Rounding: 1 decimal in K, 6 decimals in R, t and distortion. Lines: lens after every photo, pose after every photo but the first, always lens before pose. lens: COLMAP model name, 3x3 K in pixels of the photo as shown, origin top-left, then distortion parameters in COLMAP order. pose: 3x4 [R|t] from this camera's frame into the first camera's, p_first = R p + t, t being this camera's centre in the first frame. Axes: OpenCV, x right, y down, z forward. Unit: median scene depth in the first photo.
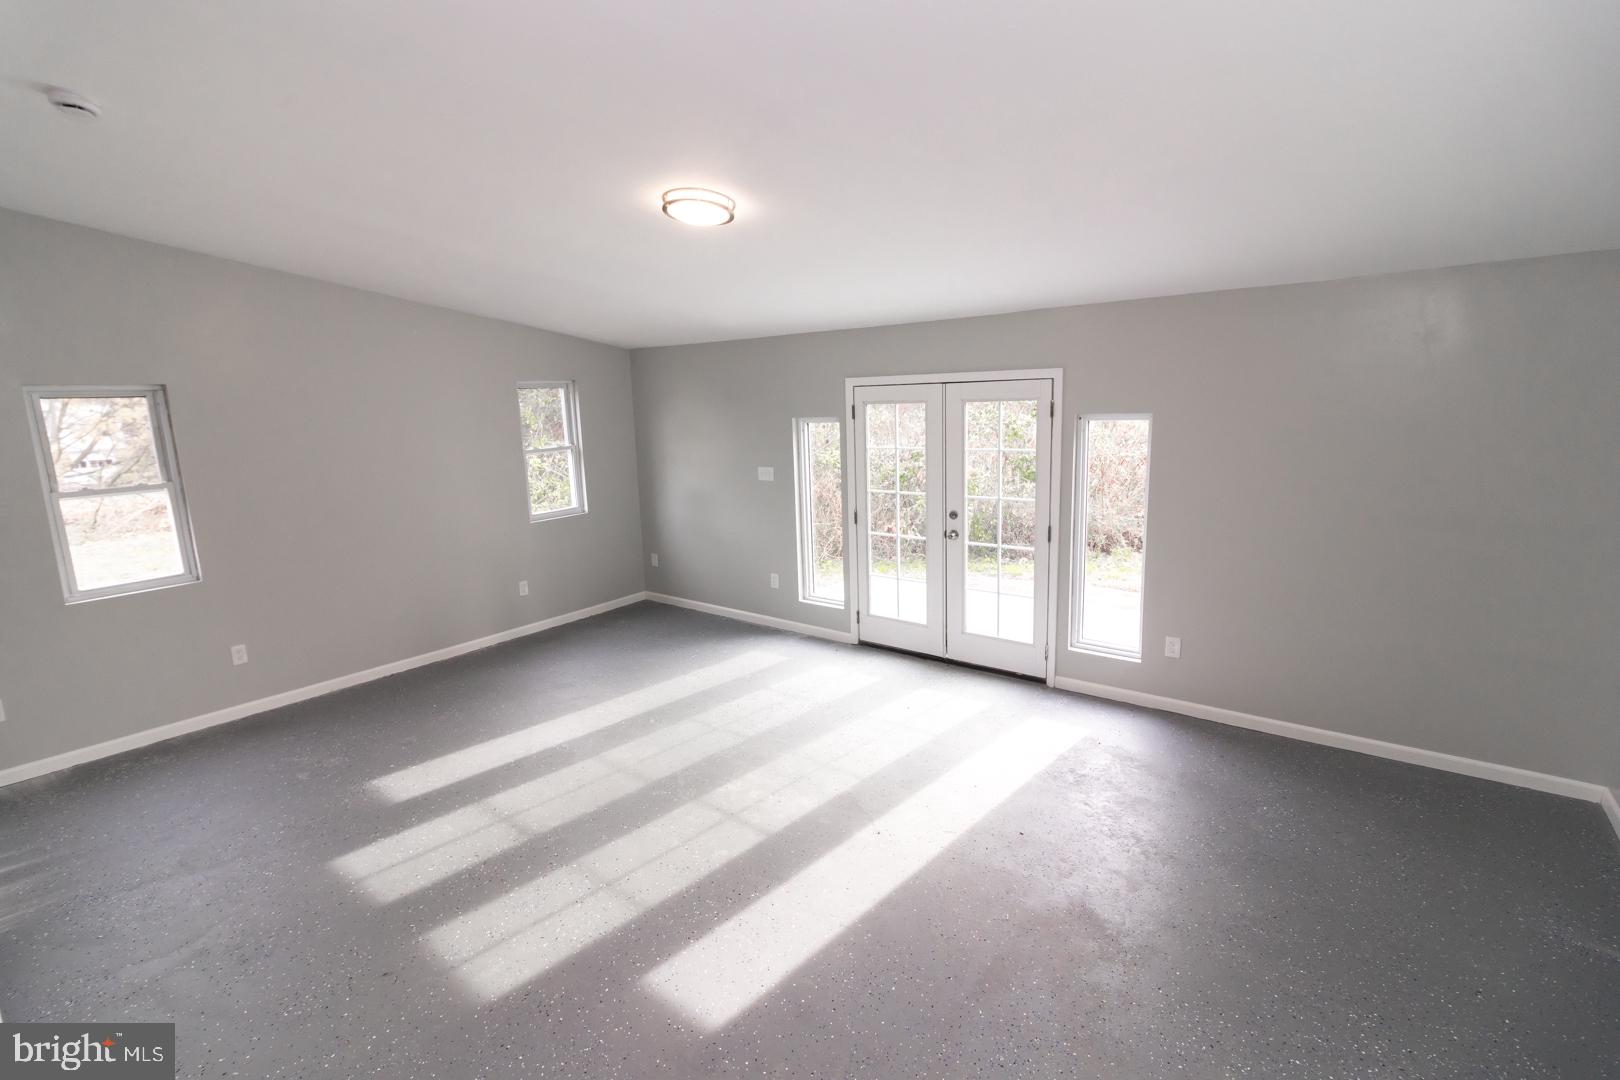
lens RADIAL K [[758.7, 0, 798.1], [0, 758.7, 527.2], [0, 0, 1]] dist [0.000796, 0.000052]
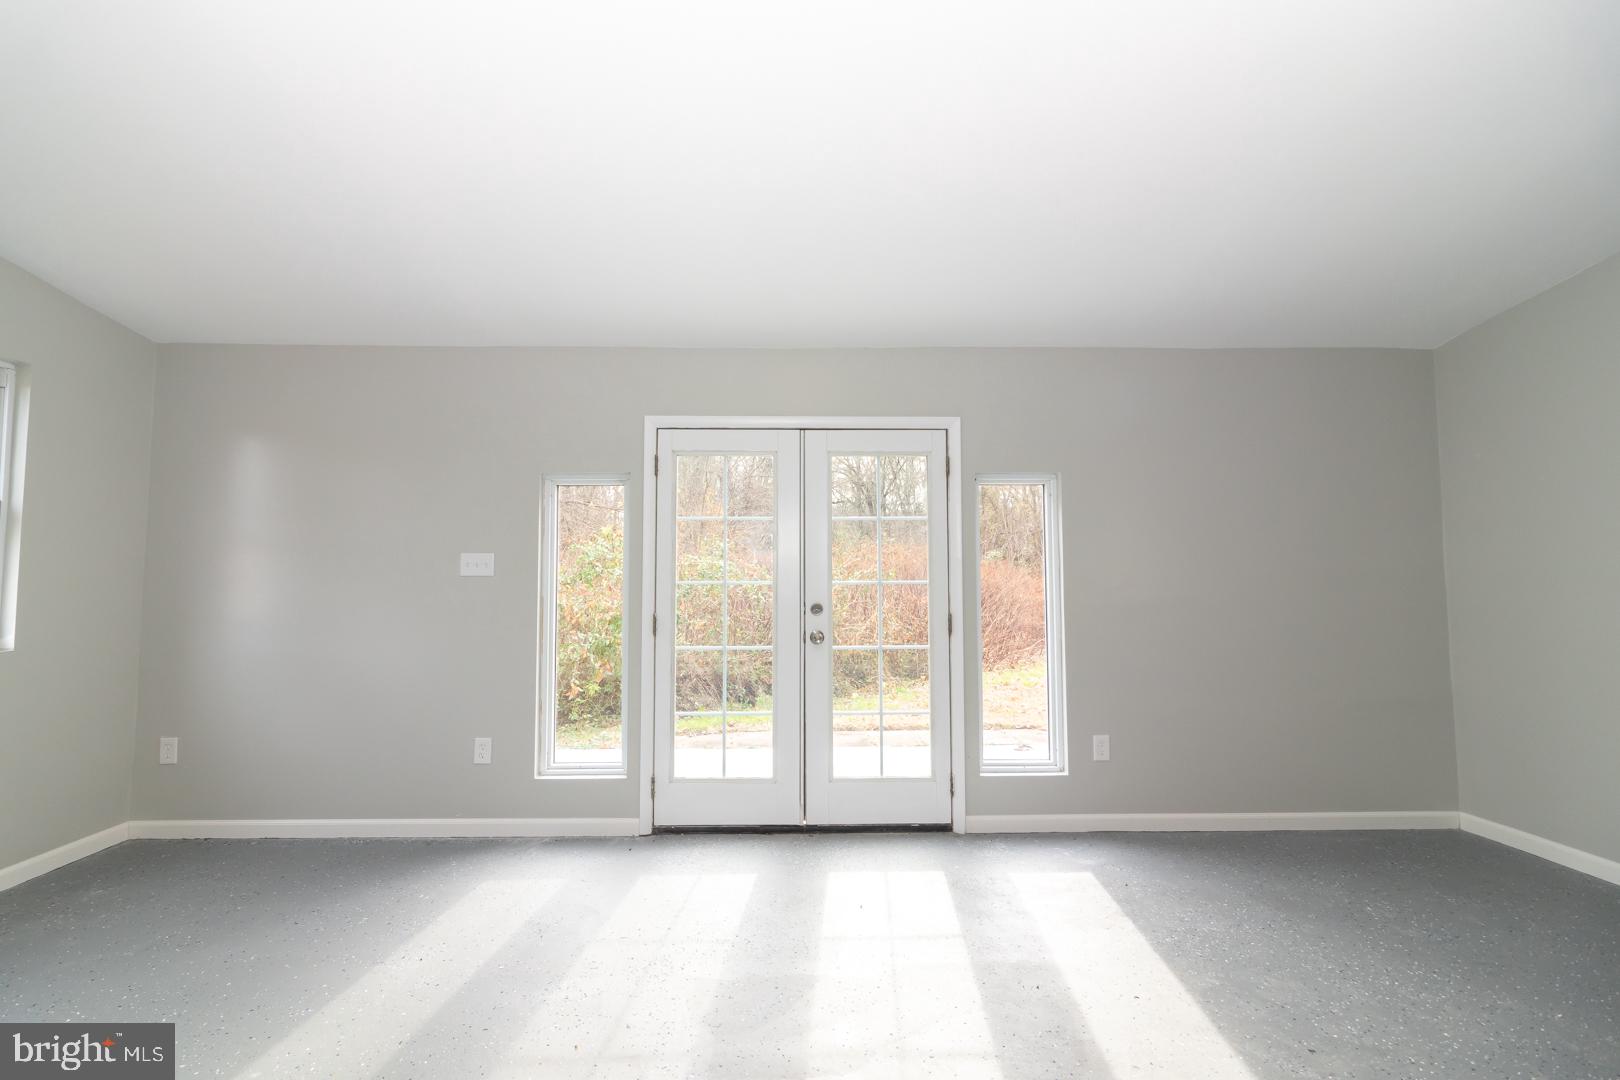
lens RADIAL K [[758.7, 0, 798.1], [0, 758.7, 527.2], [0, 0, 1]] dist [0.000796, 0.000052]
pose [[0.771583, 0.069828, 0.632284, -0.255651], [0.089318, 0.972218, -0.216365, 0.059712], [-0.629827, 0.223418, 0.743910, 0.438153]]
